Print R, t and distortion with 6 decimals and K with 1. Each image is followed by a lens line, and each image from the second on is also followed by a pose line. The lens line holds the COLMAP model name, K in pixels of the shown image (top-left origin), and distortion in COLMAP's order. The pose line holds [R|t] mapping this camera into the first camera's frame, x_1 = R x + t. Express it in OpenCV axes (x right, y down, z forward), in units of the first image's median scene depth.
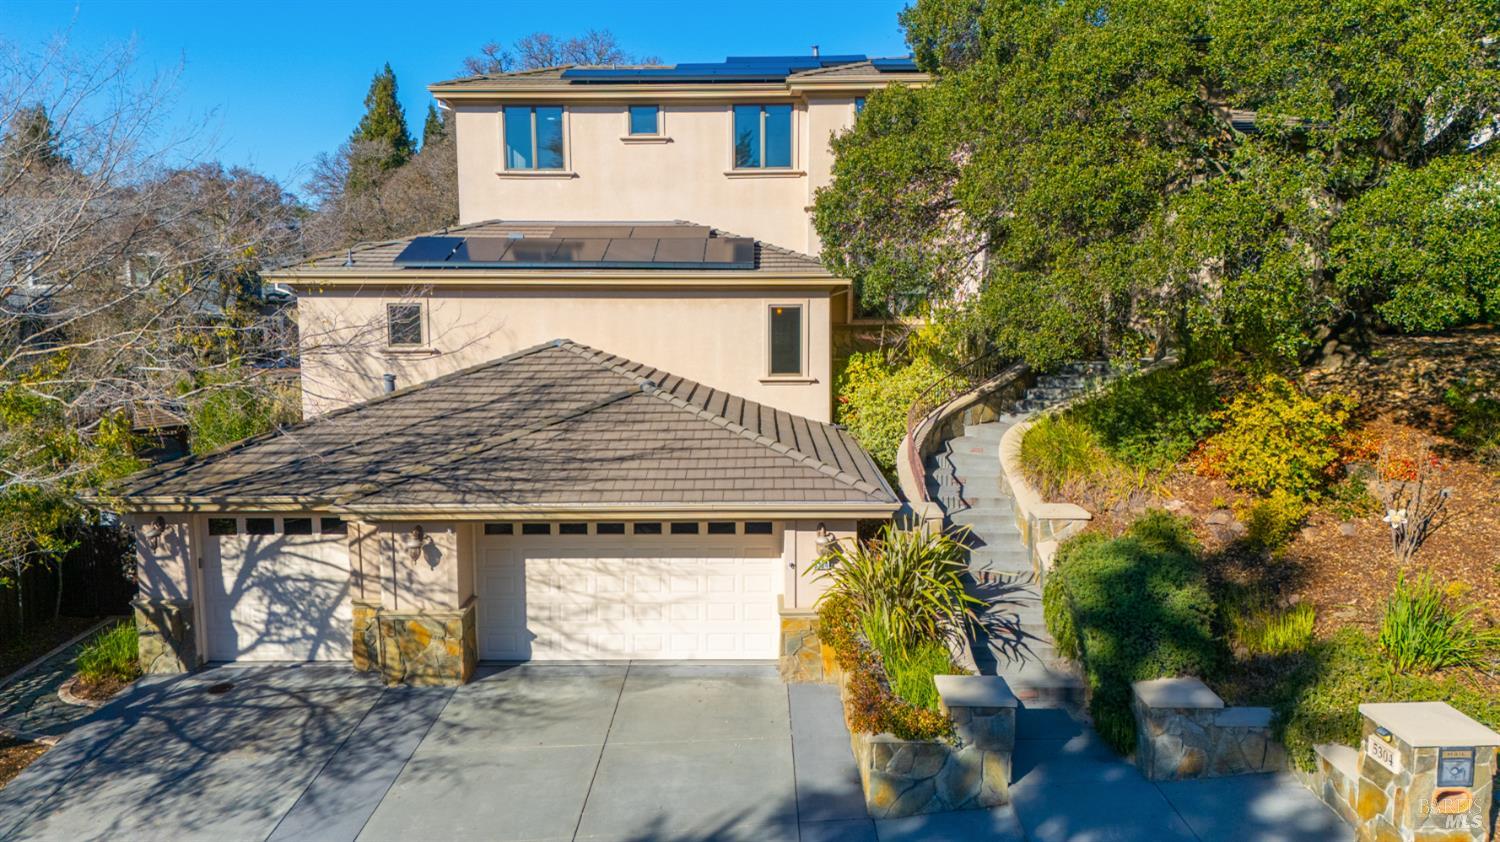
lens RADIAL K [[1100.4, 0, 750.0], [0, 1100.4, 421.0], [0, 0, 1]] dist [0.080109, -0.070245]
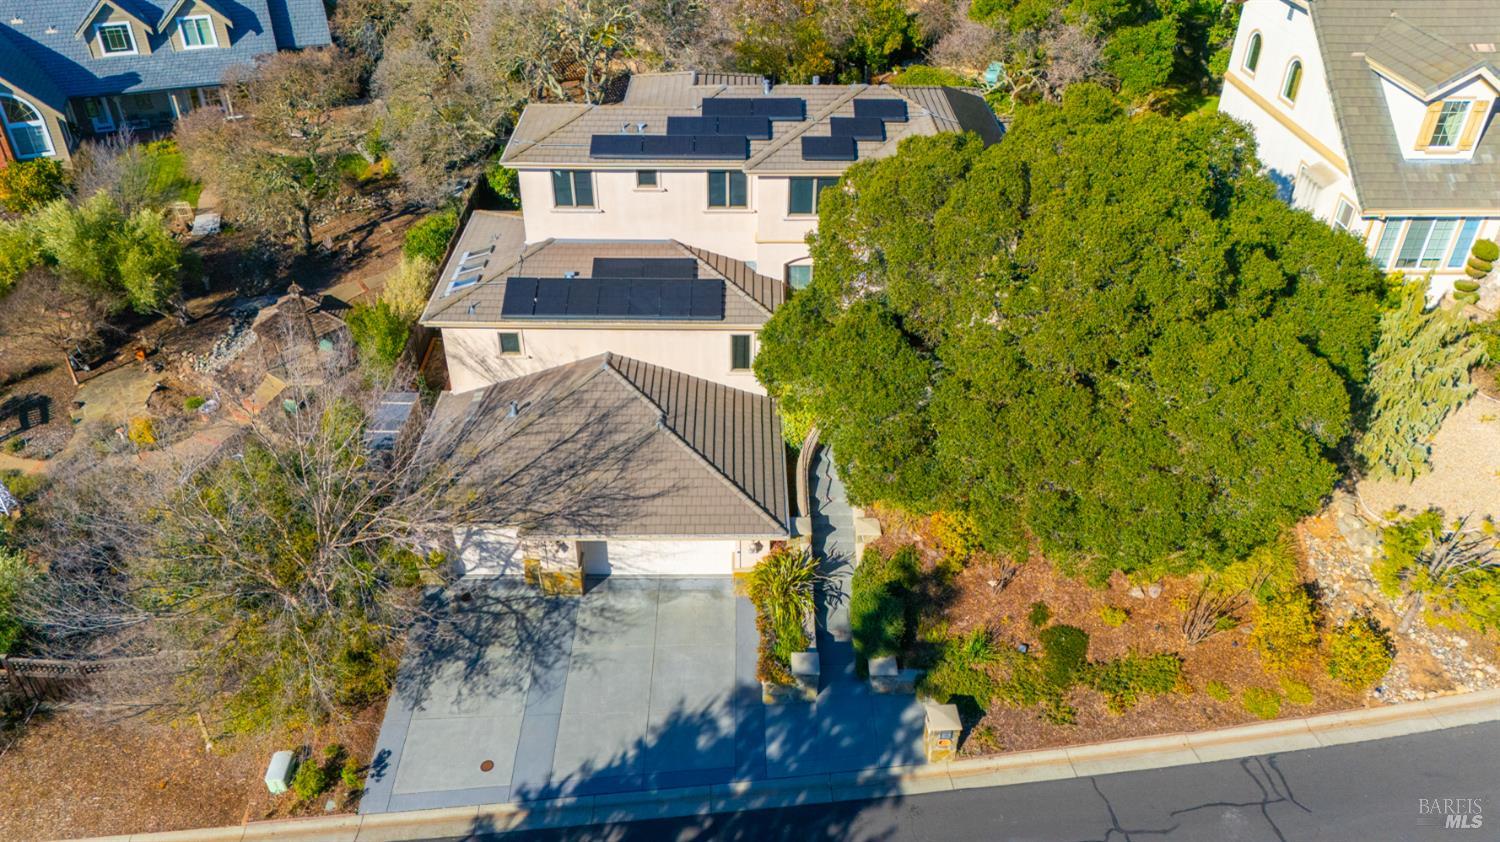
lens RADIAL K [[1100.1, 0, 750.0], [0, 1100.1, 421.0], [0, 0, 1]] dist [0.135318, -0.177117]
pose [[0.999856, -0.002789, 0.016748, 0.024863], [-0.005060, 0.892639, 0.450744, -1.008464], [-0.016207, -0.450764, 0.892496, -0.728251]]
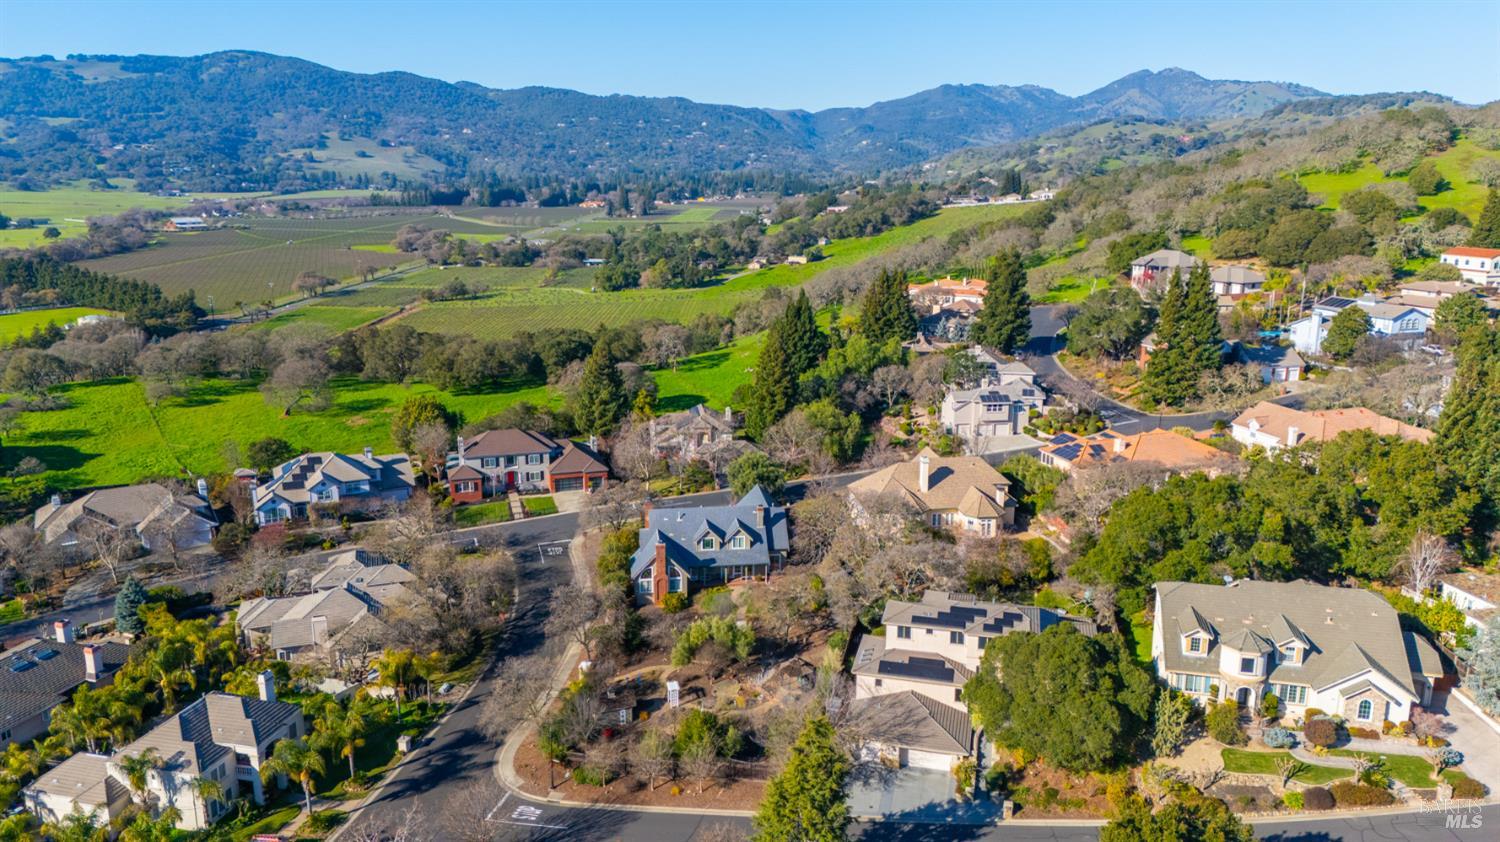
lens RADIAL K [[1100.1, 0, 750.0], [0, 1100.1, 421.0], [0, 0, 1]] dist [0.135318, -0.177117]
pose [[0.974322, 0.055082, -0.218316, 0.193707], [-0.029061, 0.992269, 0.120658, -2.506509], [0.223274, -0.111215, 0.968390, -5.185420]]
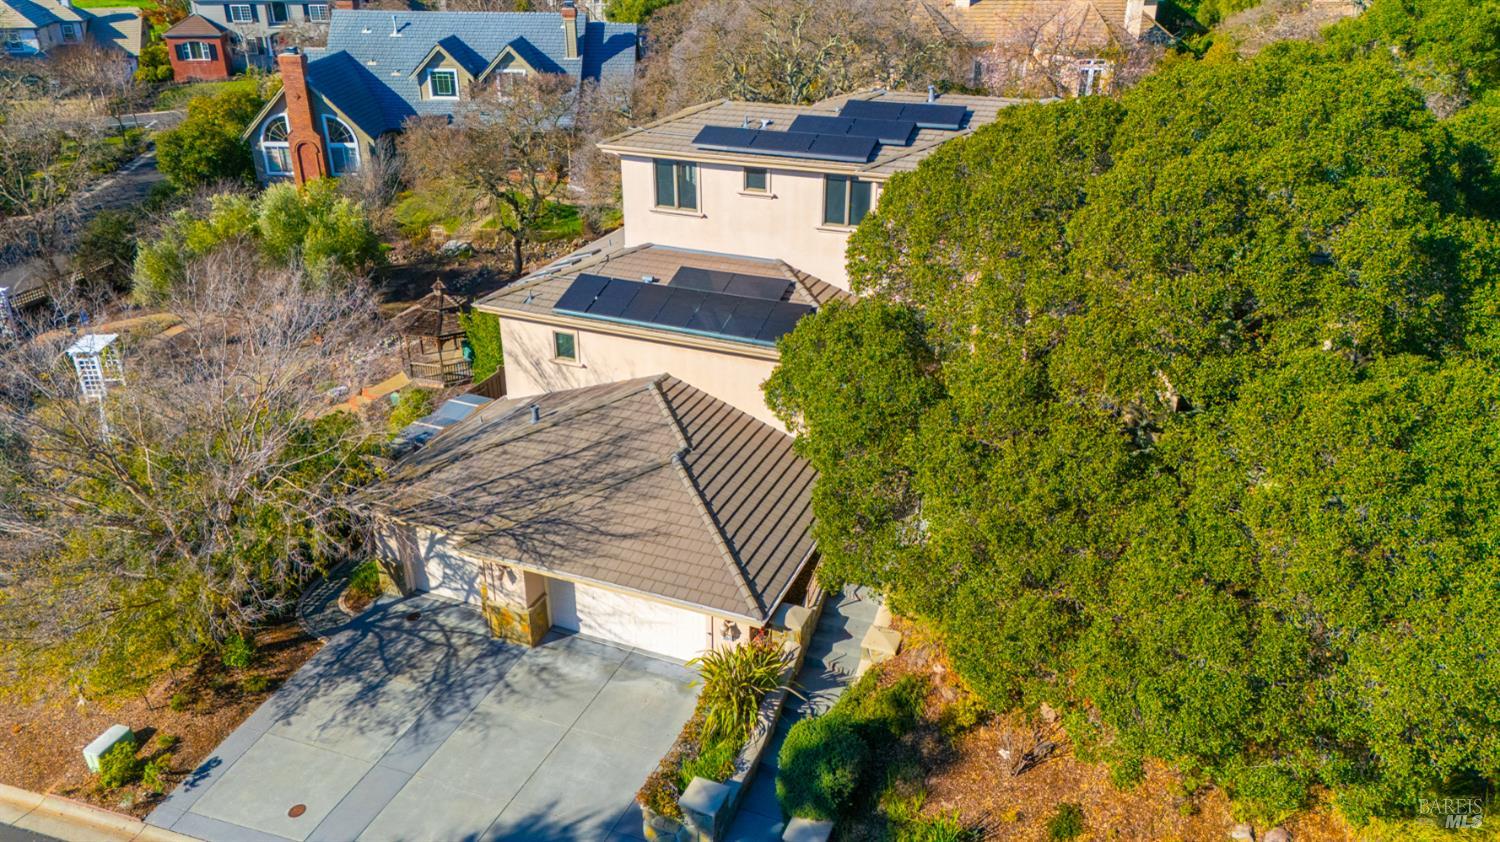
lens RADIAL K [[1100.4, 0, 750.0], [0, 1100.4, 421.0], [0, 0, 1]] dist [0.080109, -0.070245]
pose [[0.927991, 0.163718, -0.334707, 0.549483], [-0.050786, 0.945489, 0.321670, -0.639875], [0.369125, -0.281509, 0.885720, -0.258436]]
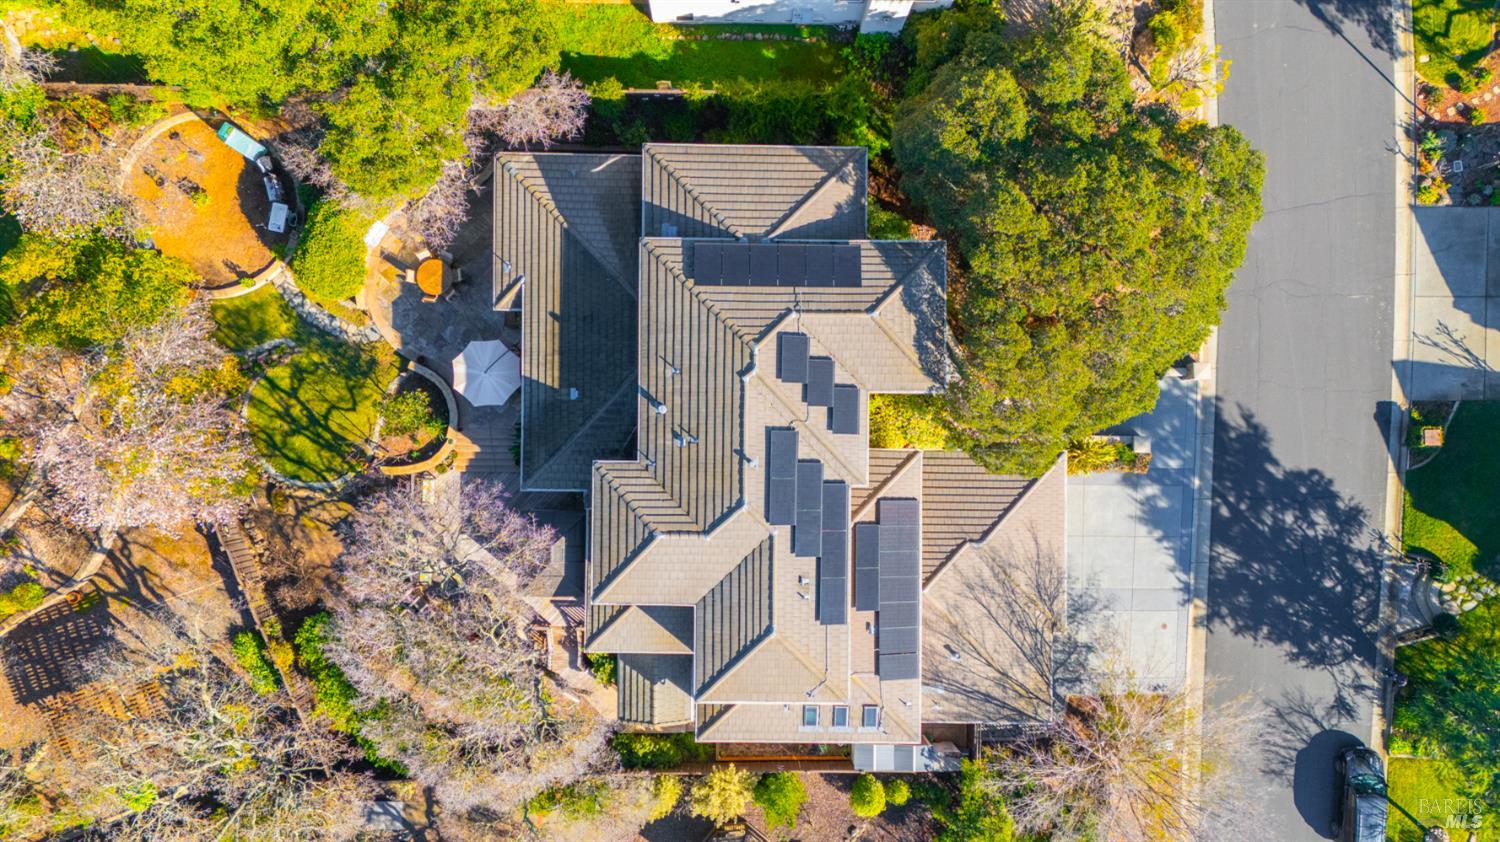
lens RADIAL K [[1100.1, 0, 750.0], [0, 1100.1, 421.0], [0, 0, 1]] dist [0.135318, -0.177117]
pose [[-0.001689, -0.999775, 0.021125, 0.146806], [0.102394, 0.020841, 0.994526, -3.002026], [-0.994742, 0.003843, 0.102336, 1.490046]]
